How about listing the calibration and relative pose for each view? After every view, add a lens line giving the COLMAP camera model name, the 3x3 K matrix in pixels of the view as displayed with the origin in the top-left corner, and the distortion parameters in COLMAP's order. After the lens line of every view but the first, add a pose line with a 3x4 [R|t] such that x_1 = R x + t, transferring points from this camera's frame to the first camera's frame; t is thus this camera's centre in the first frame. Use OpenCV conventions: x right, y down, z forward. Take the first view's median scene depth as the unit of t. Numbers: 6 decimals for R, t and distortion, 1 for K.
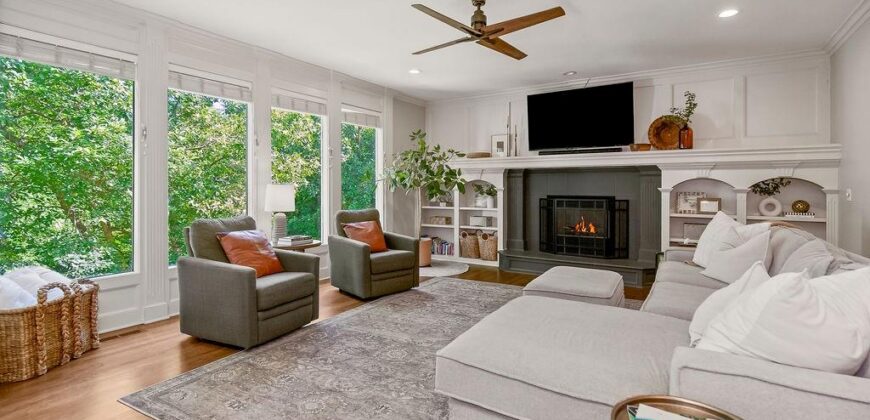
lens RADIAL K [[414.1, 0, 449.0], [0, 414.1, 193.3], [0, 0, 1]] dist [-0.012916, -0.000286]
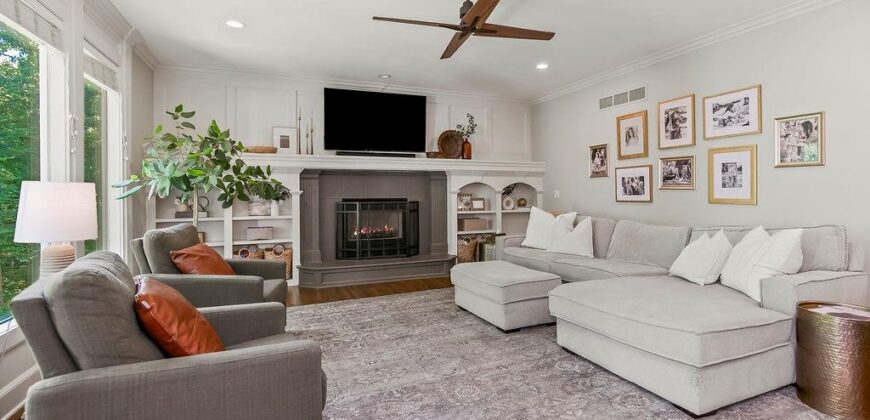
lens RADIAL K [[414.1, 0, 449.0], [0, 414.1, 193.3], [0, 0, 1]] dist [-0.012916, -0.000286]
pose [[0.565846, -0.006658, 0.824484, -0.415555], [0.016949, 0.999850, -0.003558, -0.000256], [-0.824336, 0.015988, 0.565874, 0.285652]]
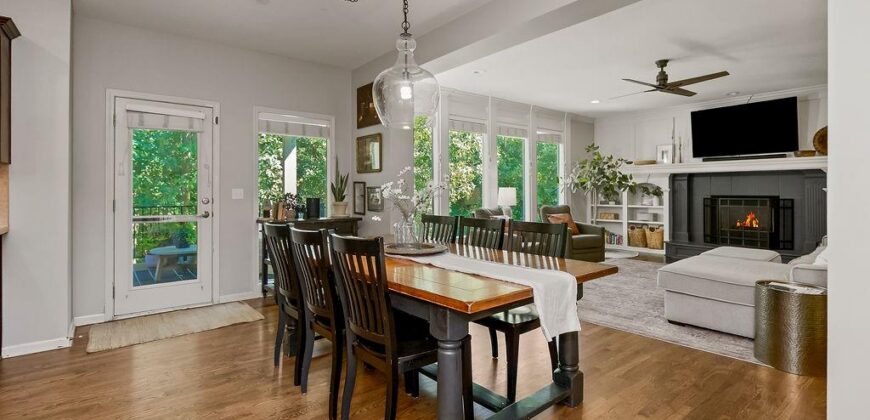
lens RADIAL K [[425.7, 0, 432.5], [0, 425.7, 190.1], [0, 0, 1]] dist [-0.002392, -0.000177]
pose [[0.946065, -0.004679, -0.323942, -0.126314], [-0.000118, 0.999891, -0.014788, 0.008545], [0.323976, 0.014028, 0.945961, -0.421916]]
